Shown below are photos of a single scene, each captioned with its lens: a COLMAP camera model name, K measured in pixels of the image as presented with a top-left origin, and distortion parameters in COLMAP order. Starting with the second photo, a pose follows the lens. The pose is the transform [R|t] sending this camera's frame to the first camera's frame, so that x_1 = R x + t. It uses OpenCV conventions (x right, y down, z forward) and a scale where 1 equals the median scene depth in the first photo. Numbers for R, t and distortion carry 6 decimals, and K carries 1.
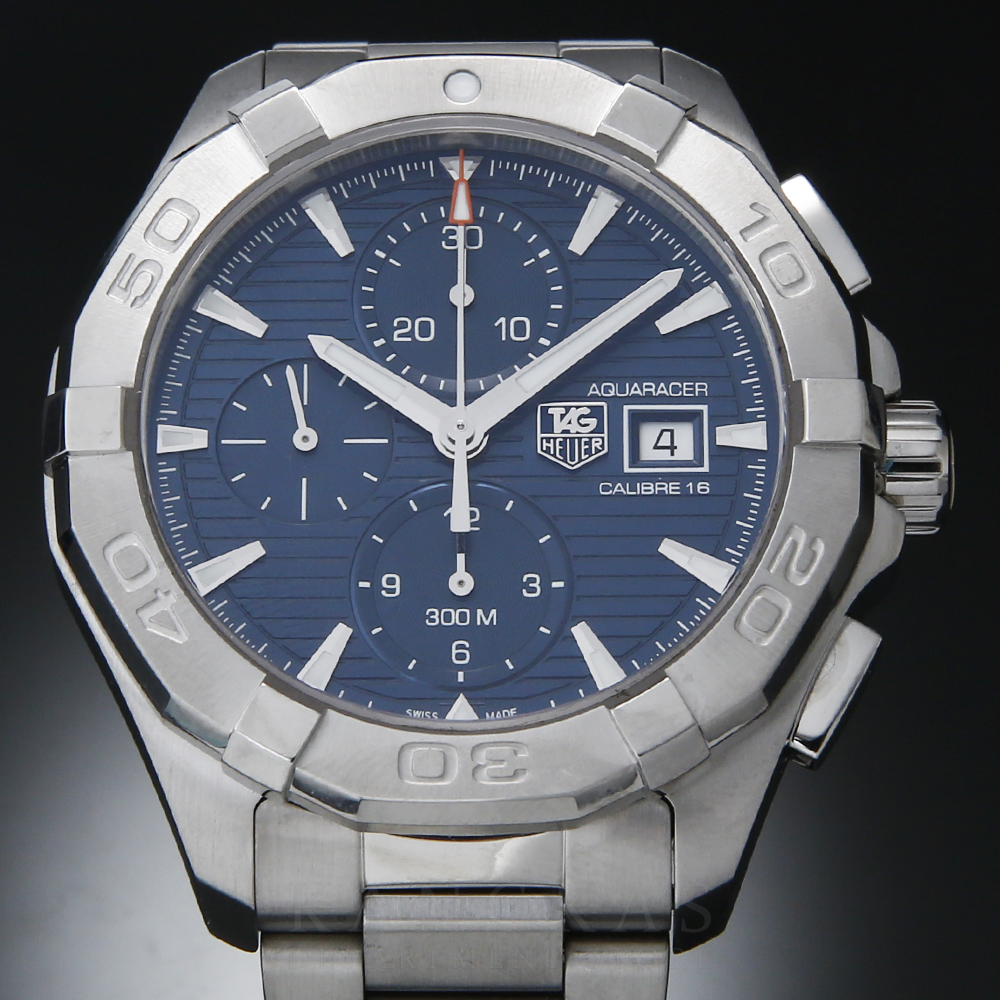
lens RADIAL K [[5661.4, 0, 500.0], [0, 5661.4, 500.0], [0, 0, 1]] dist [0.065425, 2.409218]
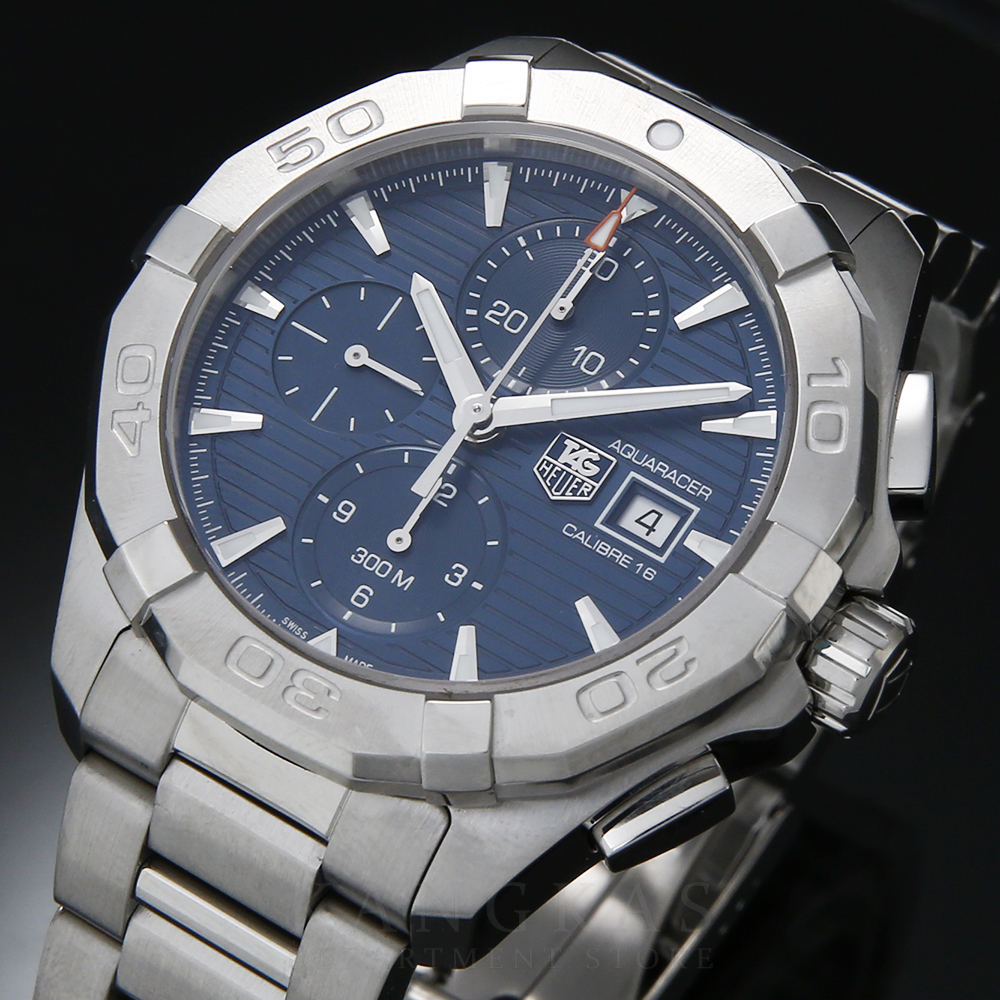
lens RADIAL K [[5661.4, 0, 500.0], [0, 5661.4, 500.0], [0, 0, 1]] dist [0.065425, 2.409218]
pose [[0.828764, 0.464808, -0.311615, 0.324122], [-0.484282, 0.874751, 0.016802, -0.017833], [0.280395, 0.136984, 0.950060, 0.022642]]
